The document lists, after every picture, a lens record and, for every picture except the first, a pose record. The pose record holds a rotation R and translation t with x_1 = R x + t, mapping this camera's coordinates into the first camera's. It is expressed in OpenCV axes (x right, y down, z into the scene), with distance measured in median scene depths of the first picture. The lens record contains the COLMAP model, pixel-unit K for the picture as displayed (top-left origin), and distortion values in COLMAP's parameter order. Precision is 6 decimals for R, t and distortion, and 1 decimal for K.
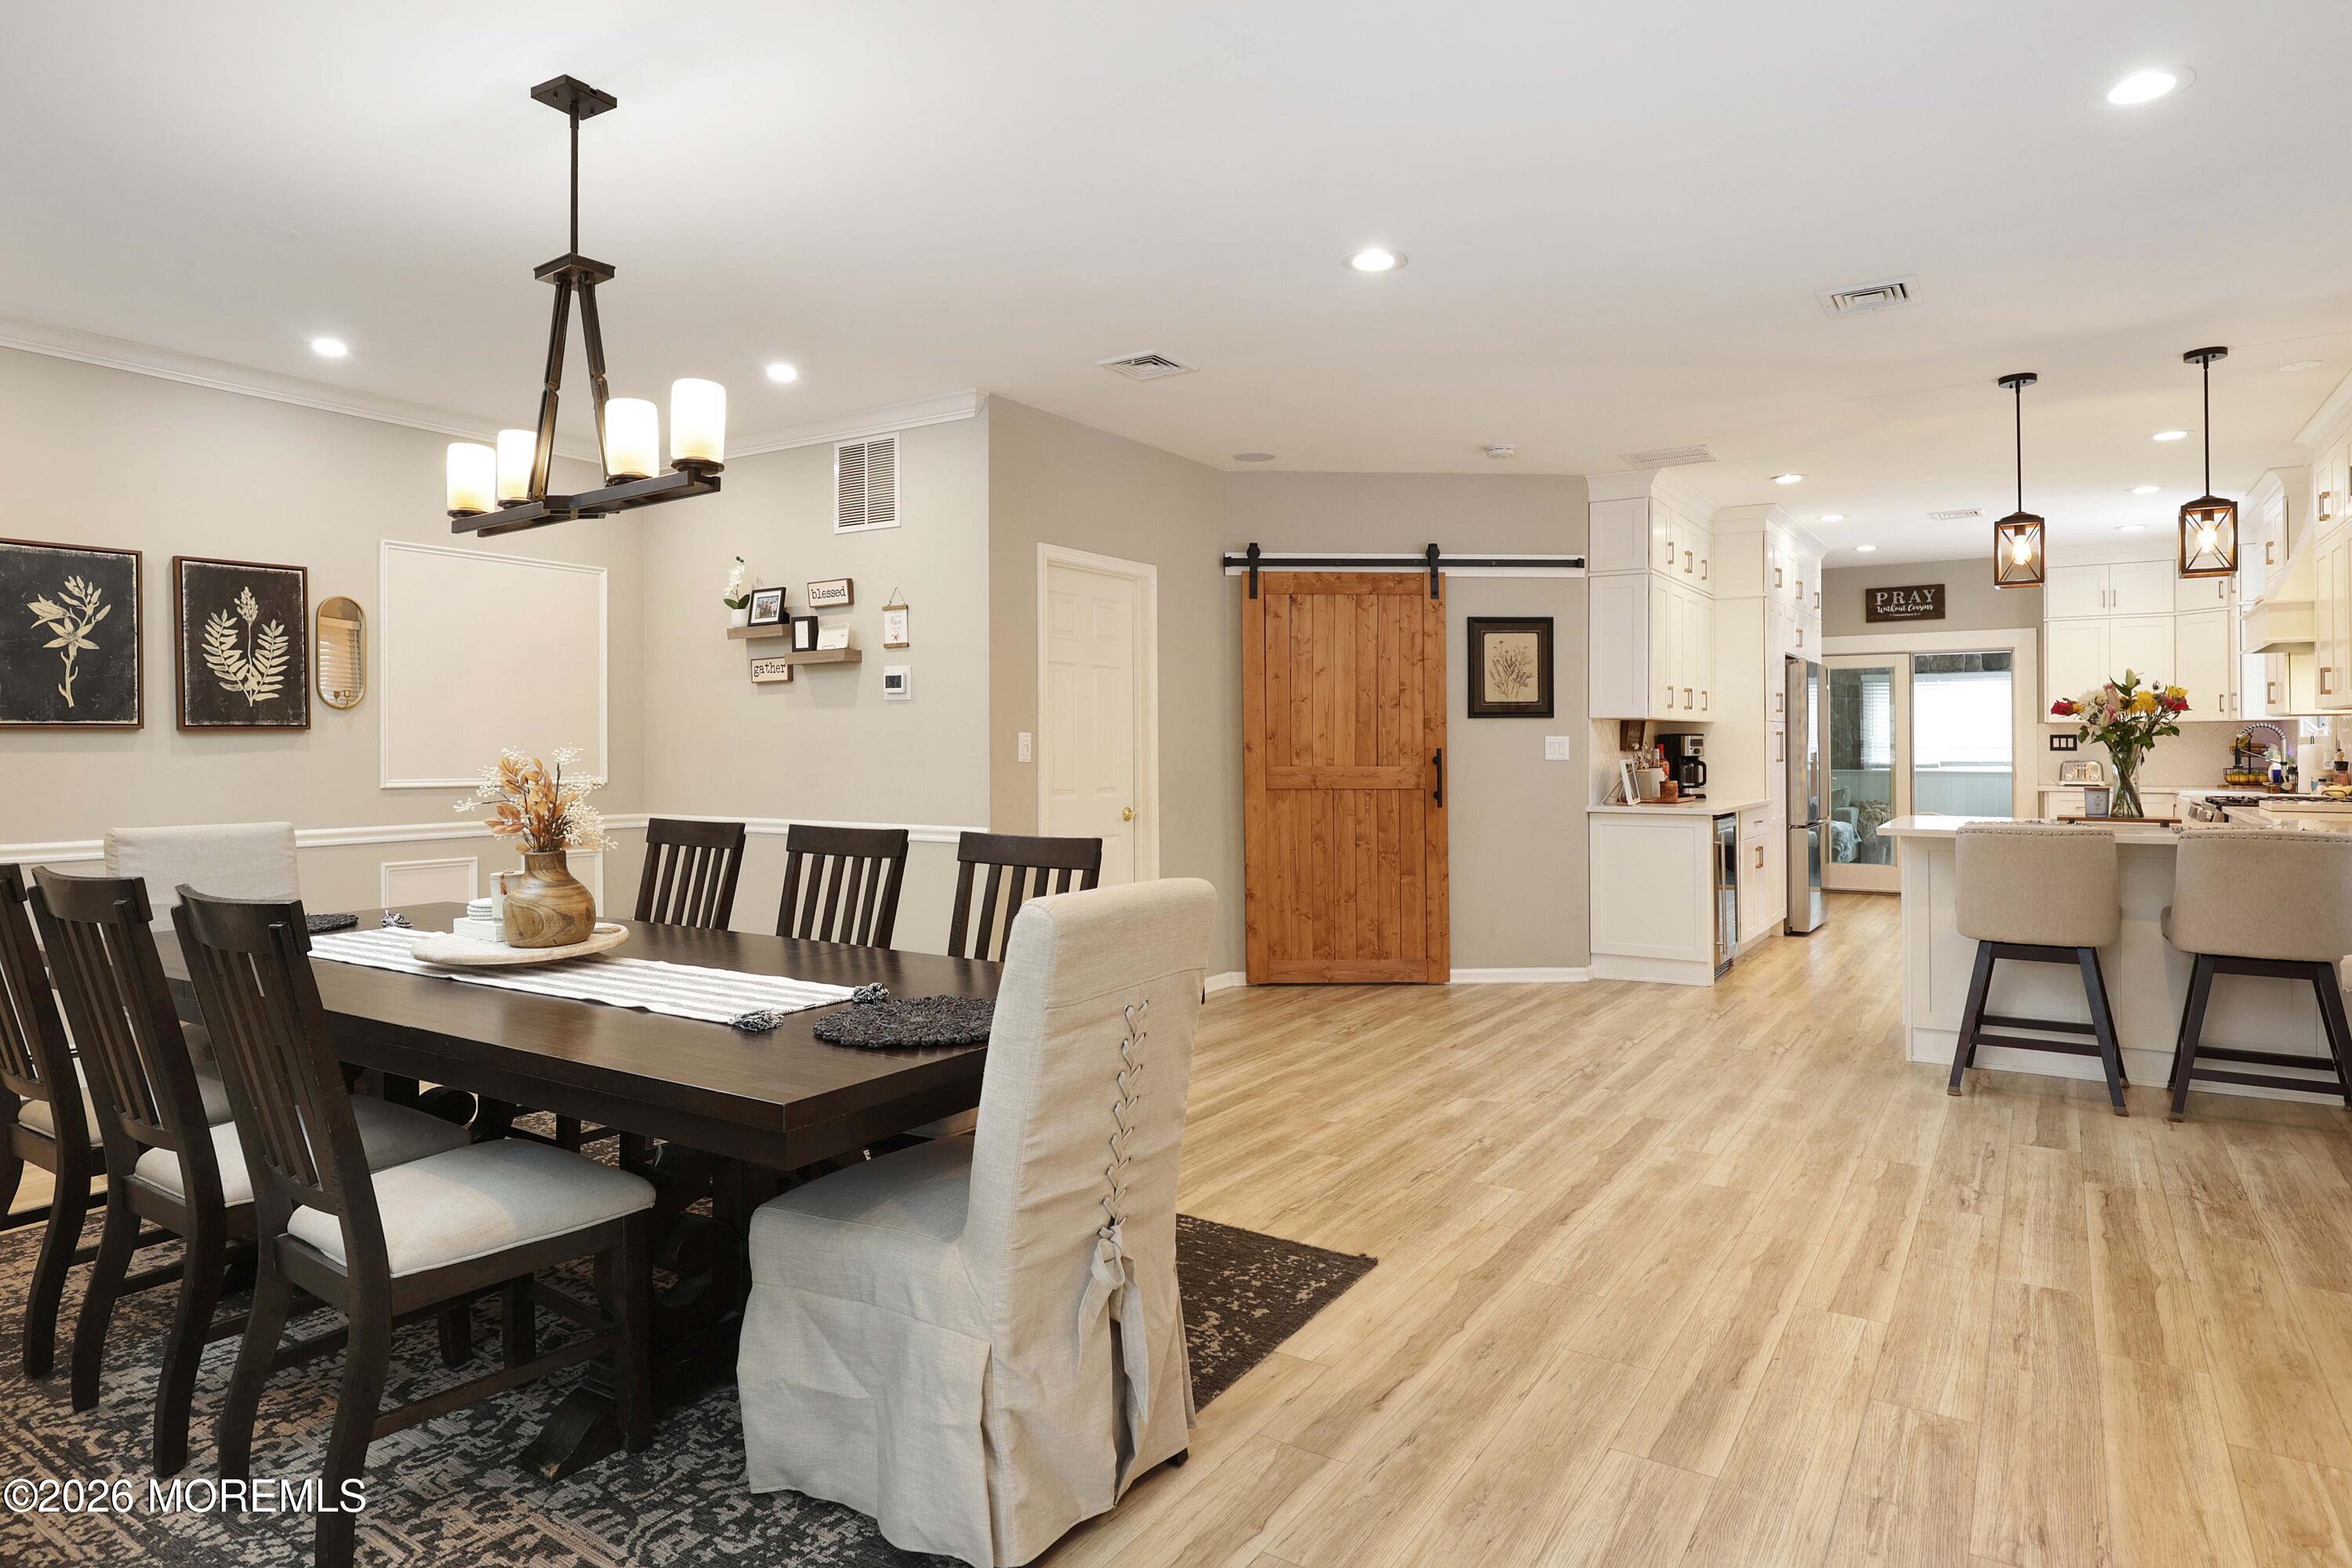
lens RADIAL K [[1301.0, 0, 1183.0], [0, 1301.0, 735.1], [0, 0, 1]] dist [-0.008059, -0.003661]
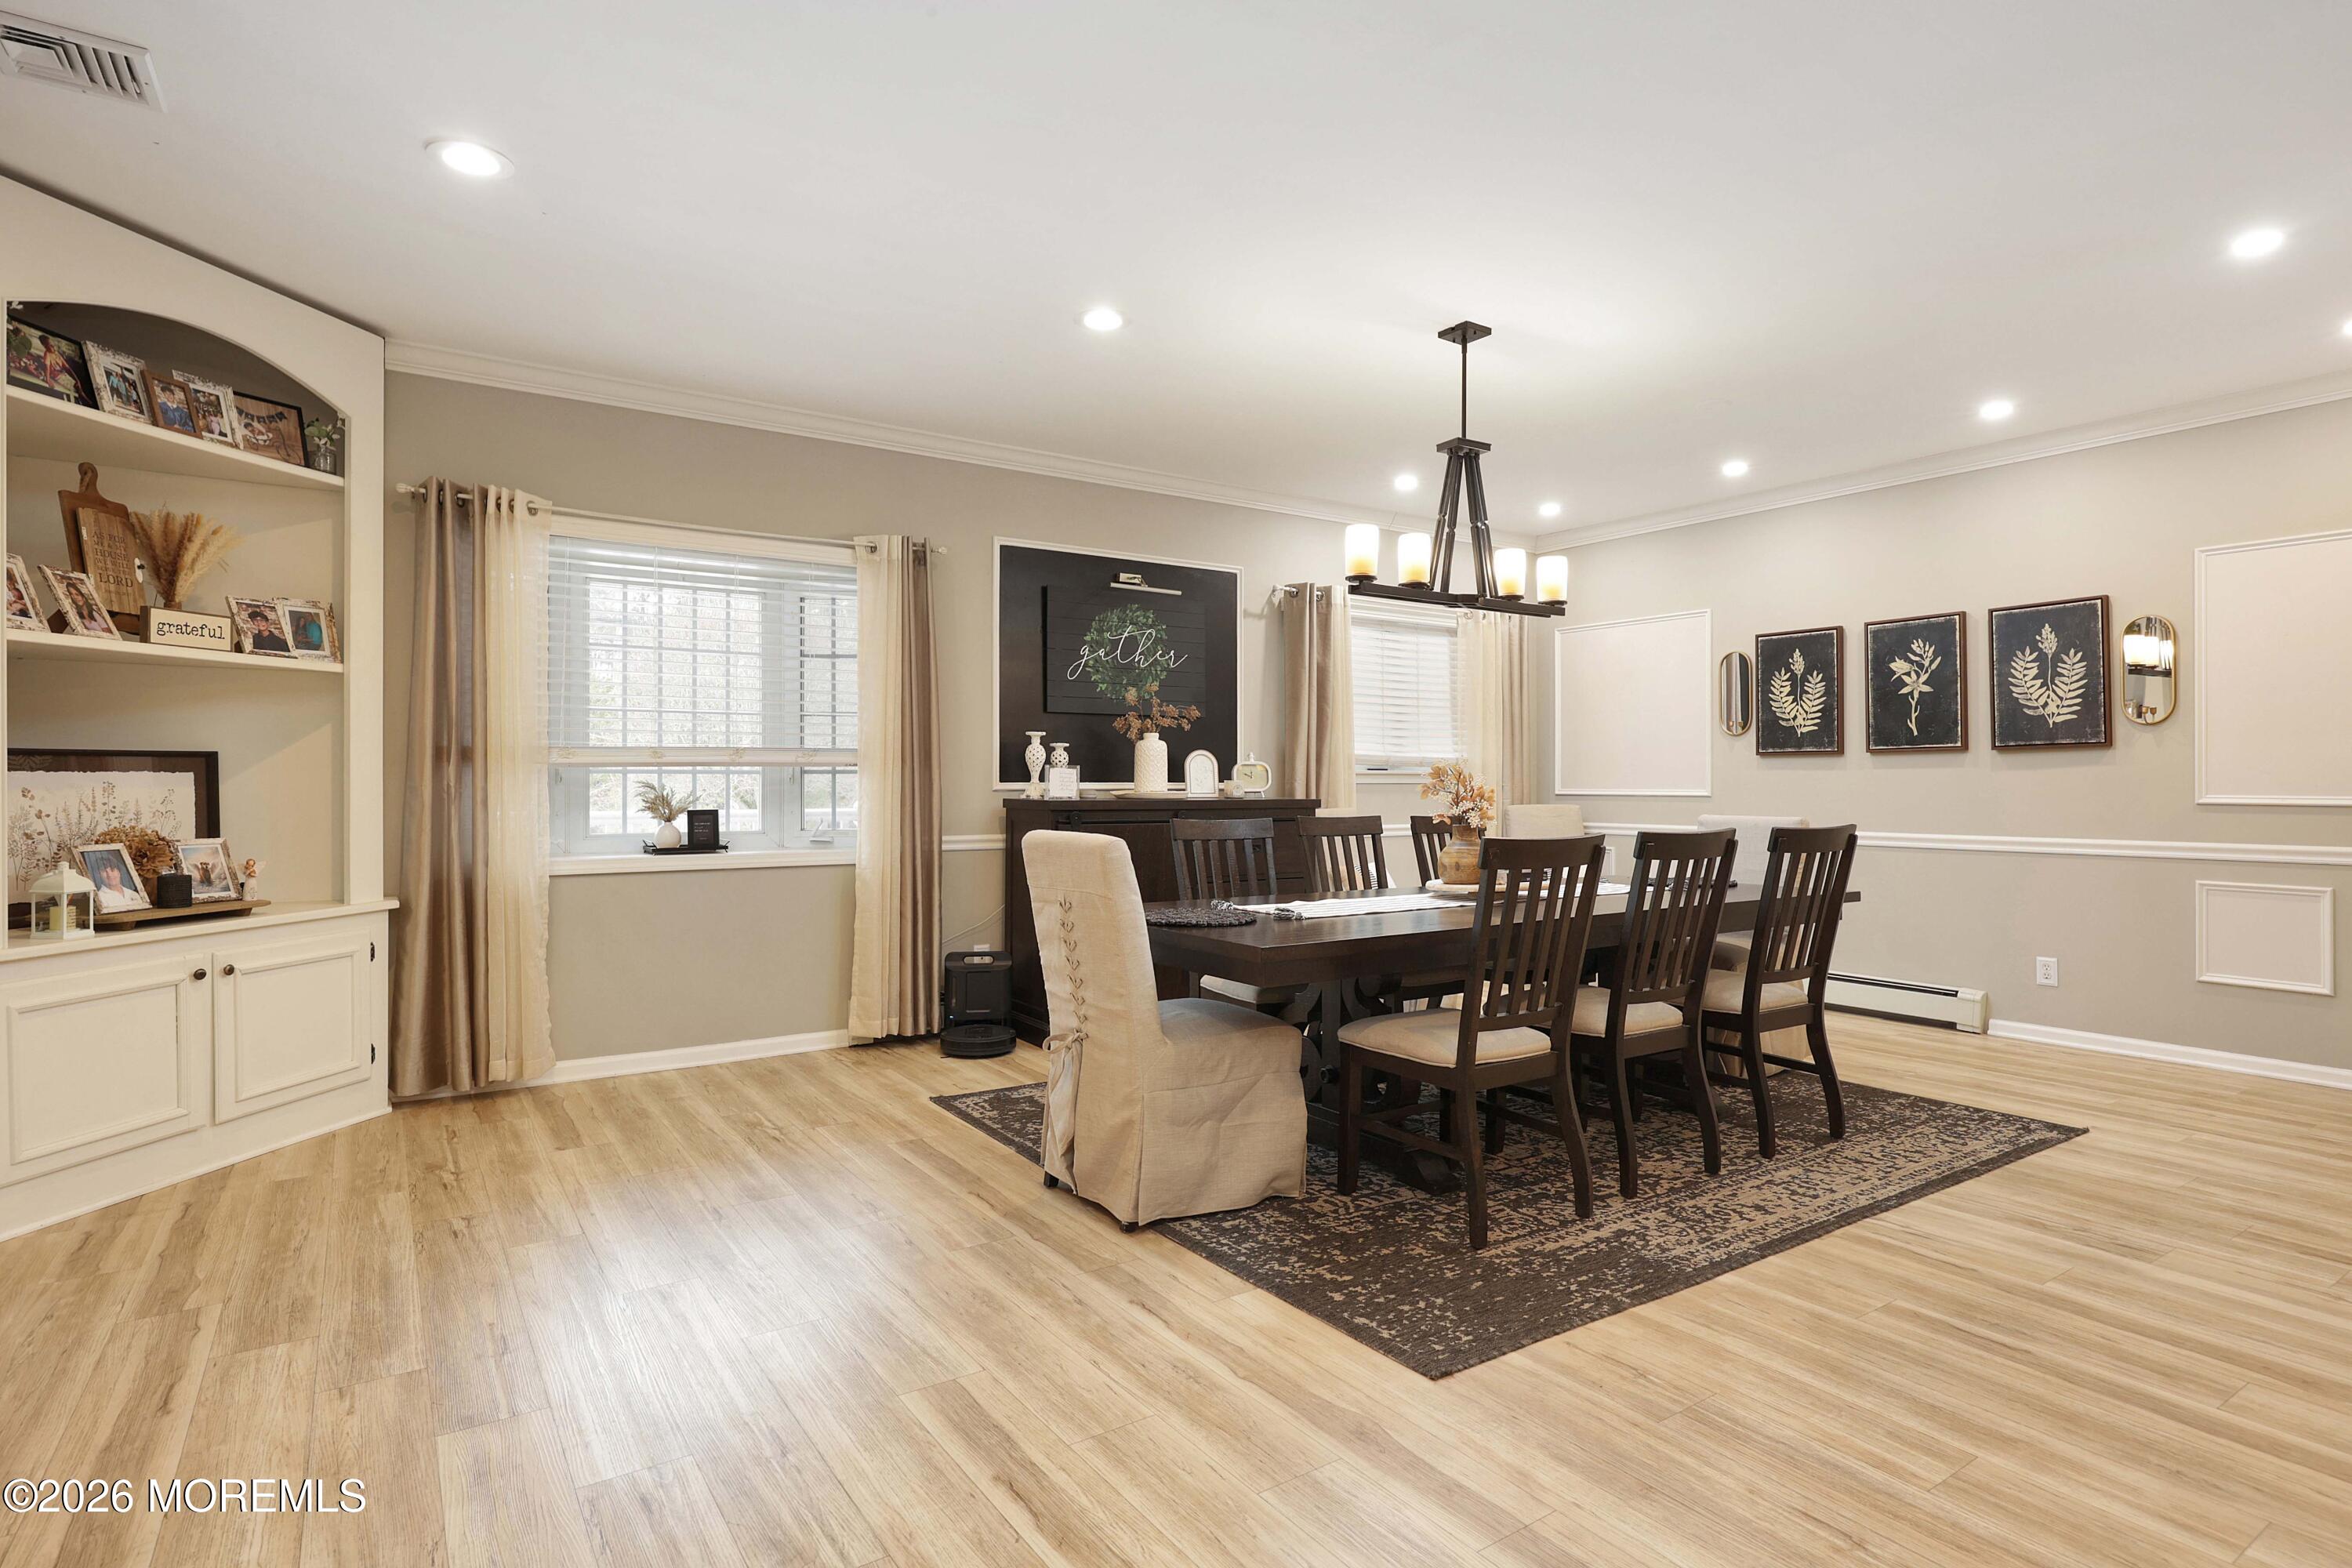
lens RADIAL K [[1183.6, 0, 1174.5], [0, 1183.6, 774.1], [0, 0, 1]] dist [-0.006095, -0.000611]
pose [[-0.374703, -0.005307, -0.927130, 0.917124], [0.010110, 0.999901, -0.009809, 0.036287], [0.927090, -0.013049, -0.374612, 1.161631]]
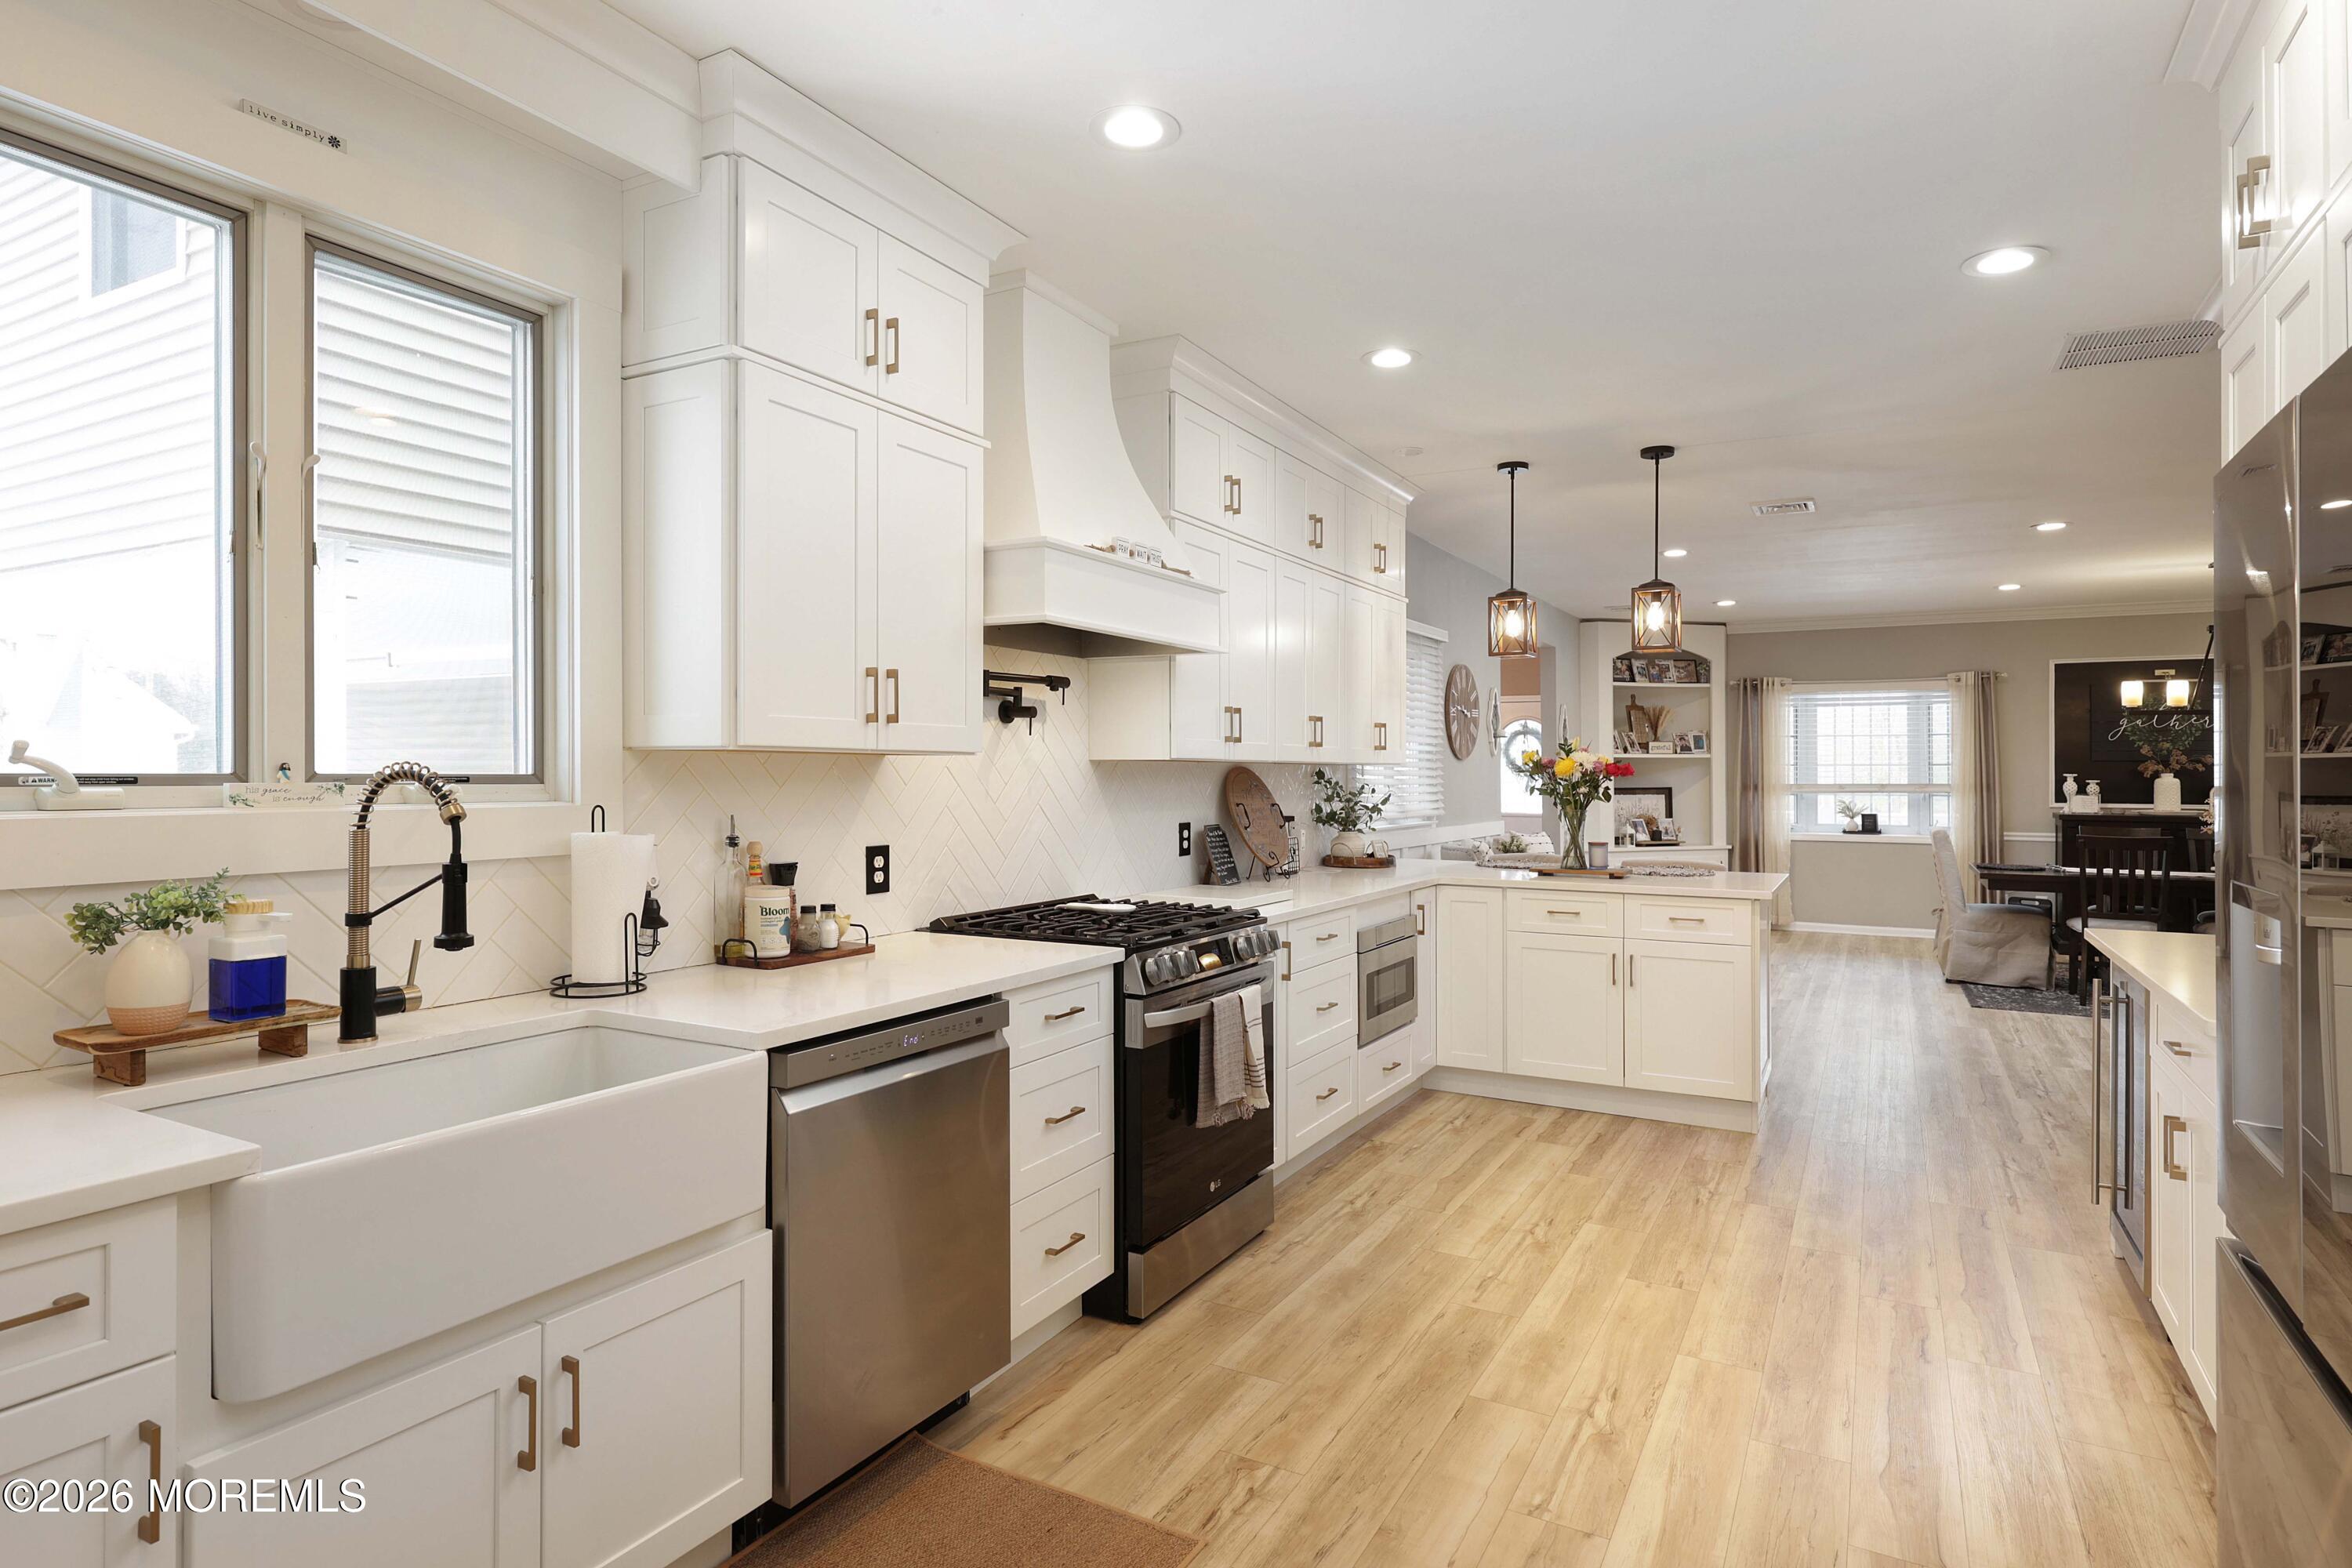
lens RADIAL K [[1301.0, 0, 1137.5], [0, 1301.0, 759.1], [0, 0, 1]] dist [-0.008059, -0.003661]
pose [[-0.997814, -0.002870, -0.066025, 1.351122], [-0.001613, 0.999817, -0.019081, 0.013740], [0.066068, -0.018933, -0.997635, 2.121726]]
